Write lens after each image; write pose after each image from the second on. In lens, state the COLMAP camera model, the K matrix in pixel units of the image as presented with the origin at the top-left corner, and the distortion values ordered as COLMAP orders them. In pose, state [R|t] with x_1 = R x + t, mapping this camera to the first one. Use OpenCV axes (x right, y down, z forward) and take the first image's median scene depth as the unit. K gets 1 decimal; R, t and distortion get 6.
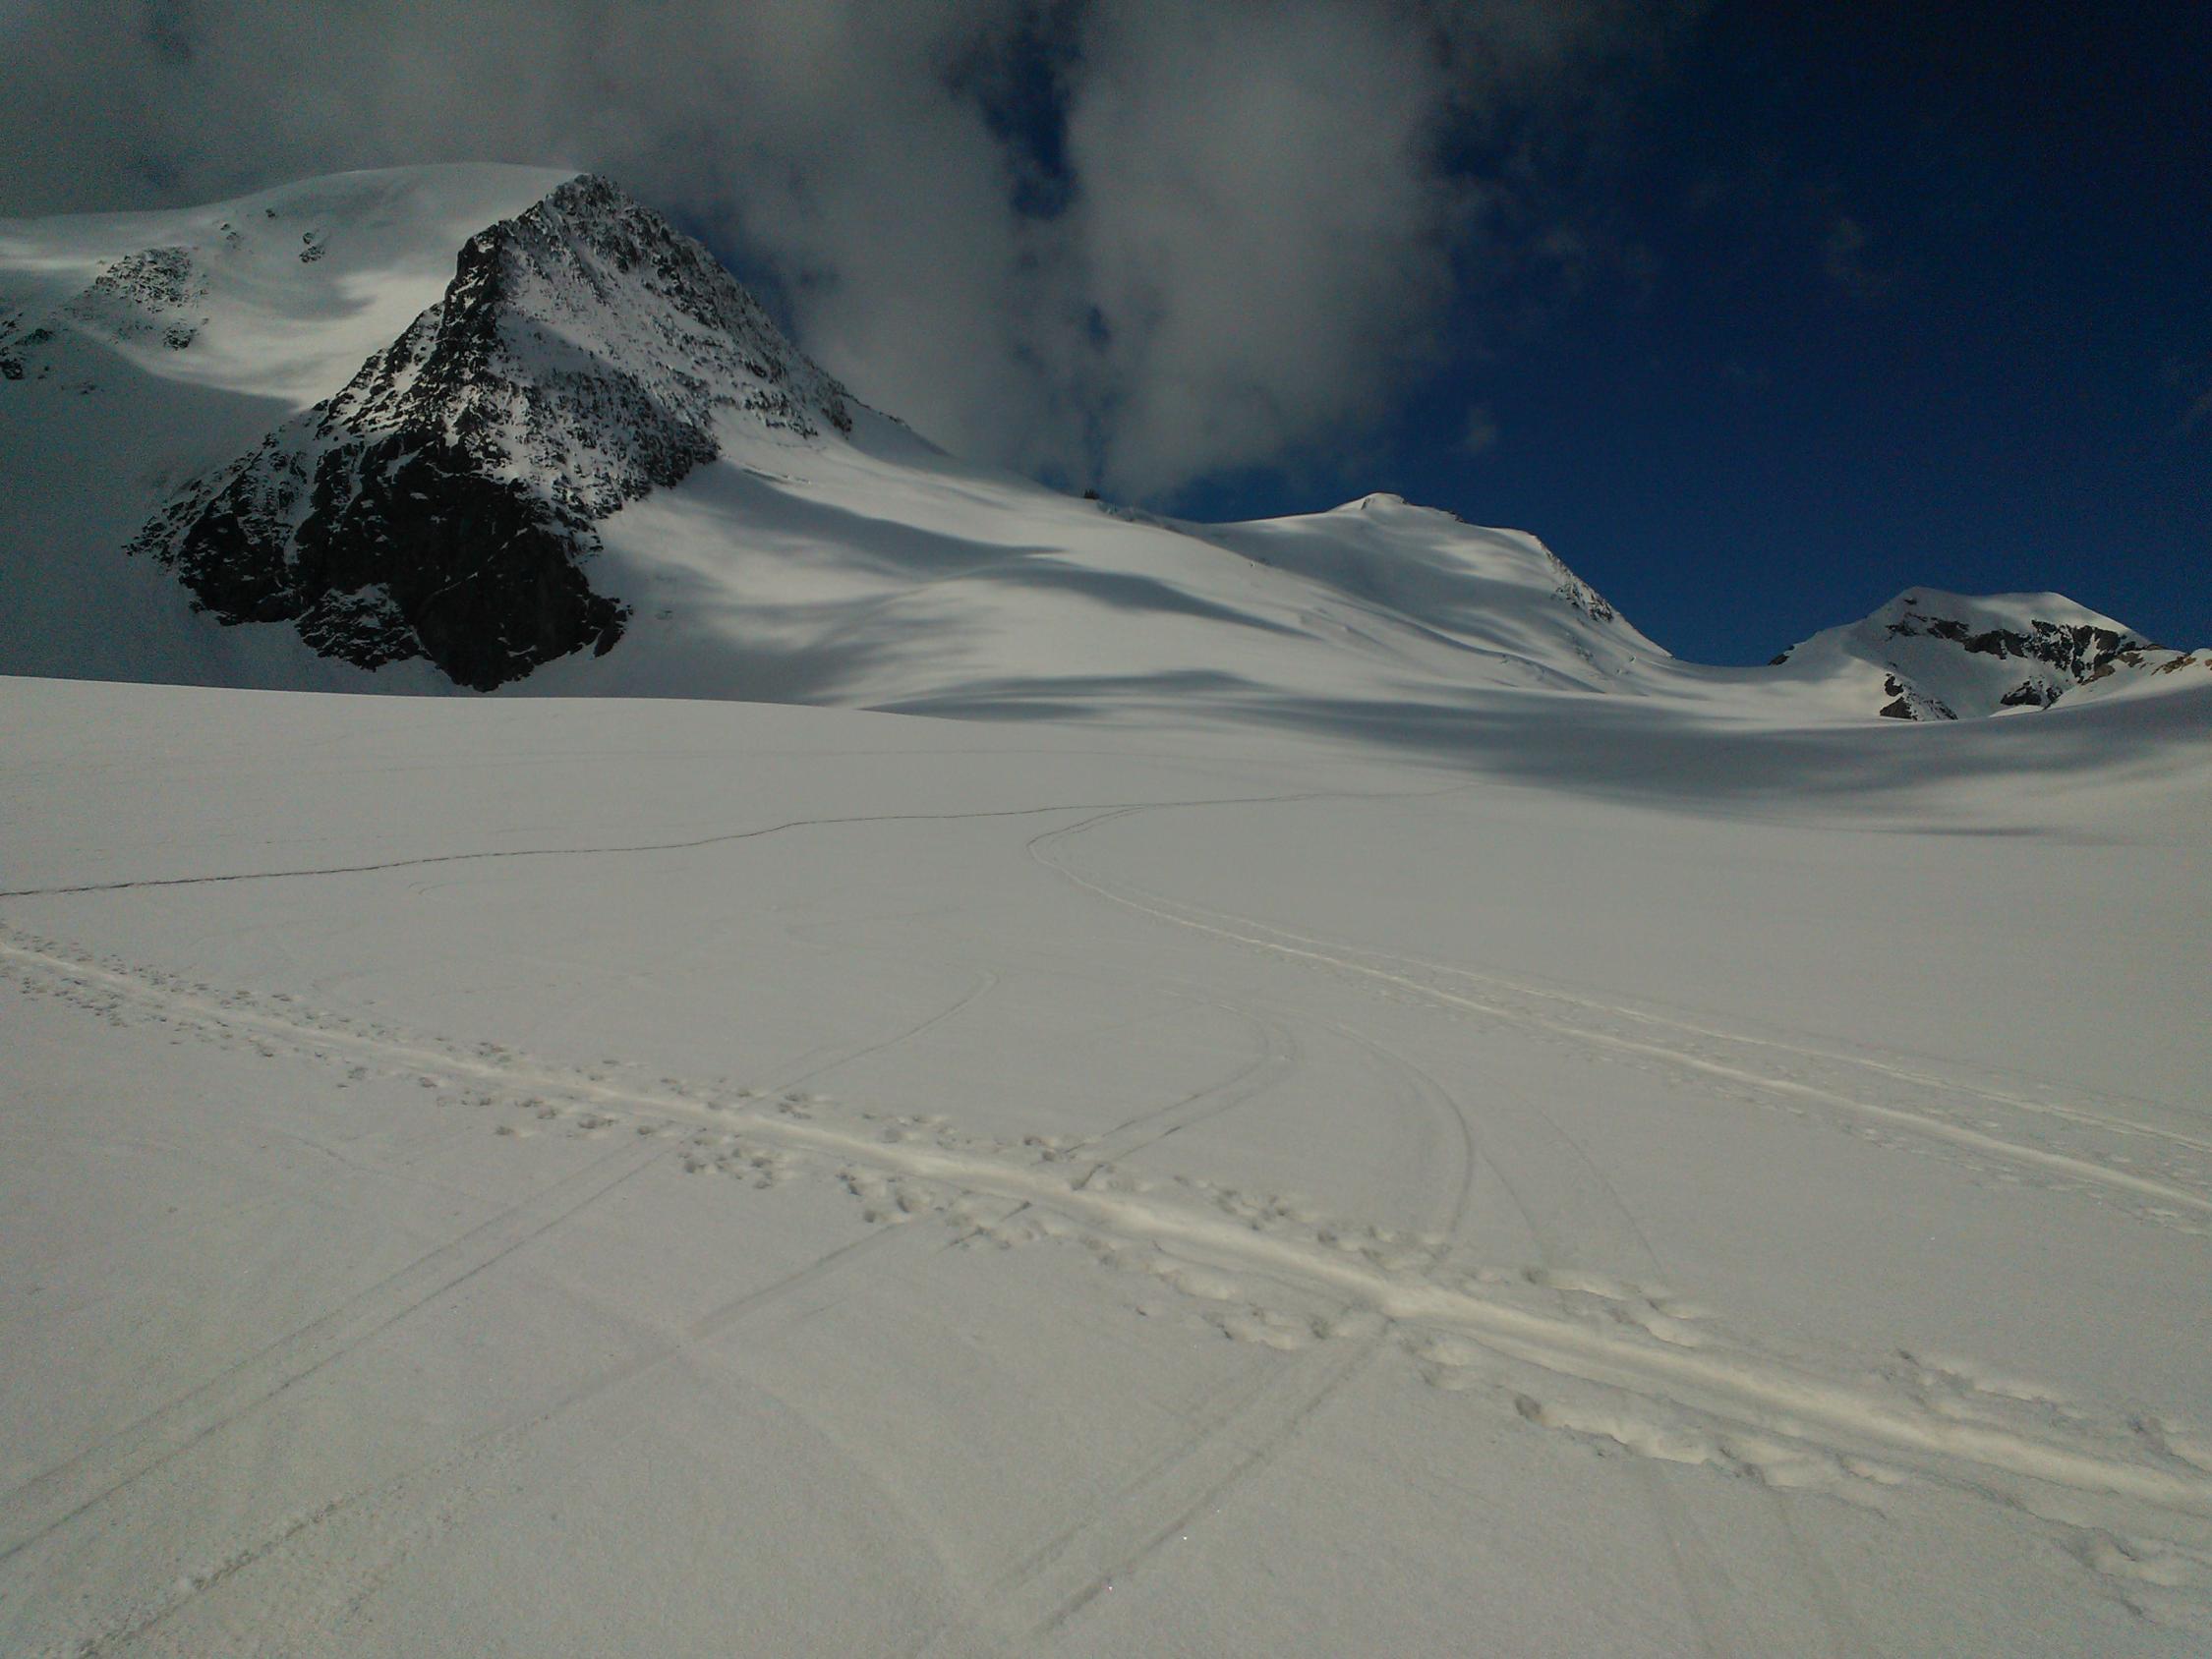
lens RADIAL K [[1700.2, 0, 1115.4], [0, 1700.2, 833.2], [0, 0, 1]] dist [0.111752, -0.146303]
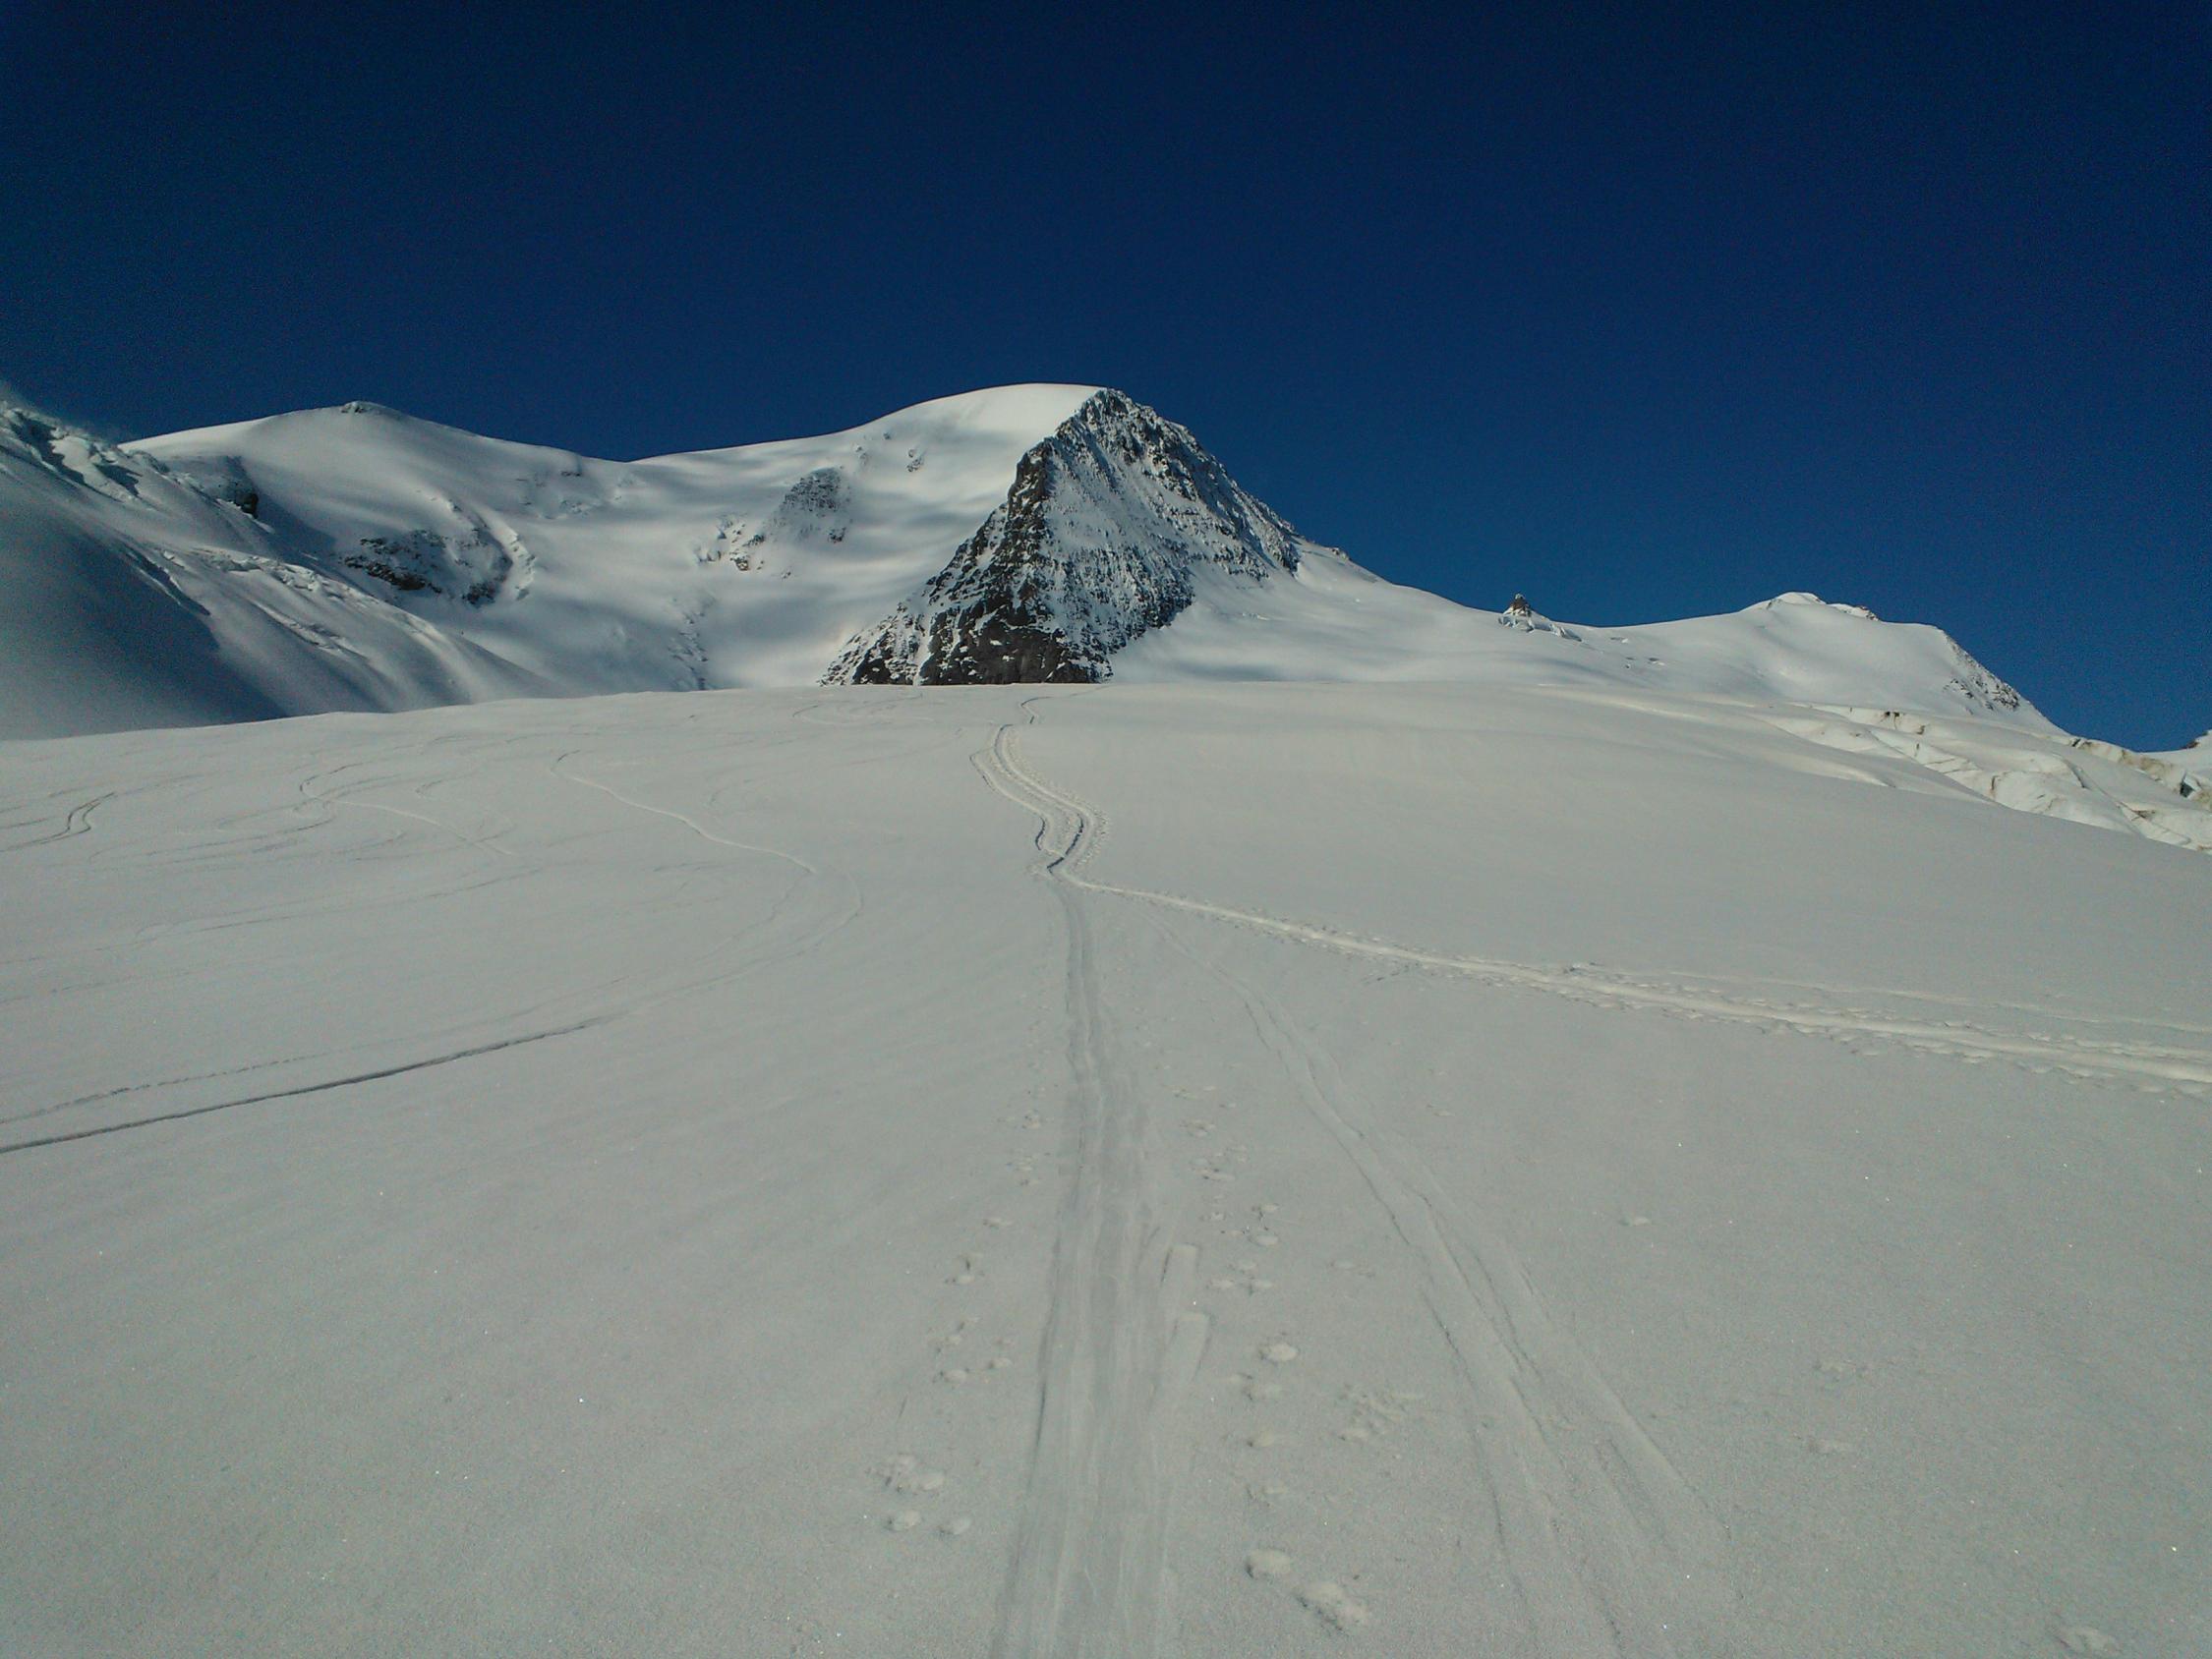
lens RADIAL K [[1700.2, 0, 1115.4], [0, 1700.2, 833.2], [0, 0, 1]] dist [0.111752, -0.146303]
pose [[0.963762, 0.007266, -0.266663, 0.076347], [-0.021491, 0.998495, -0.050463, 0.034852], [0.265895, 0.054365, 0.962468, -0.329421]]
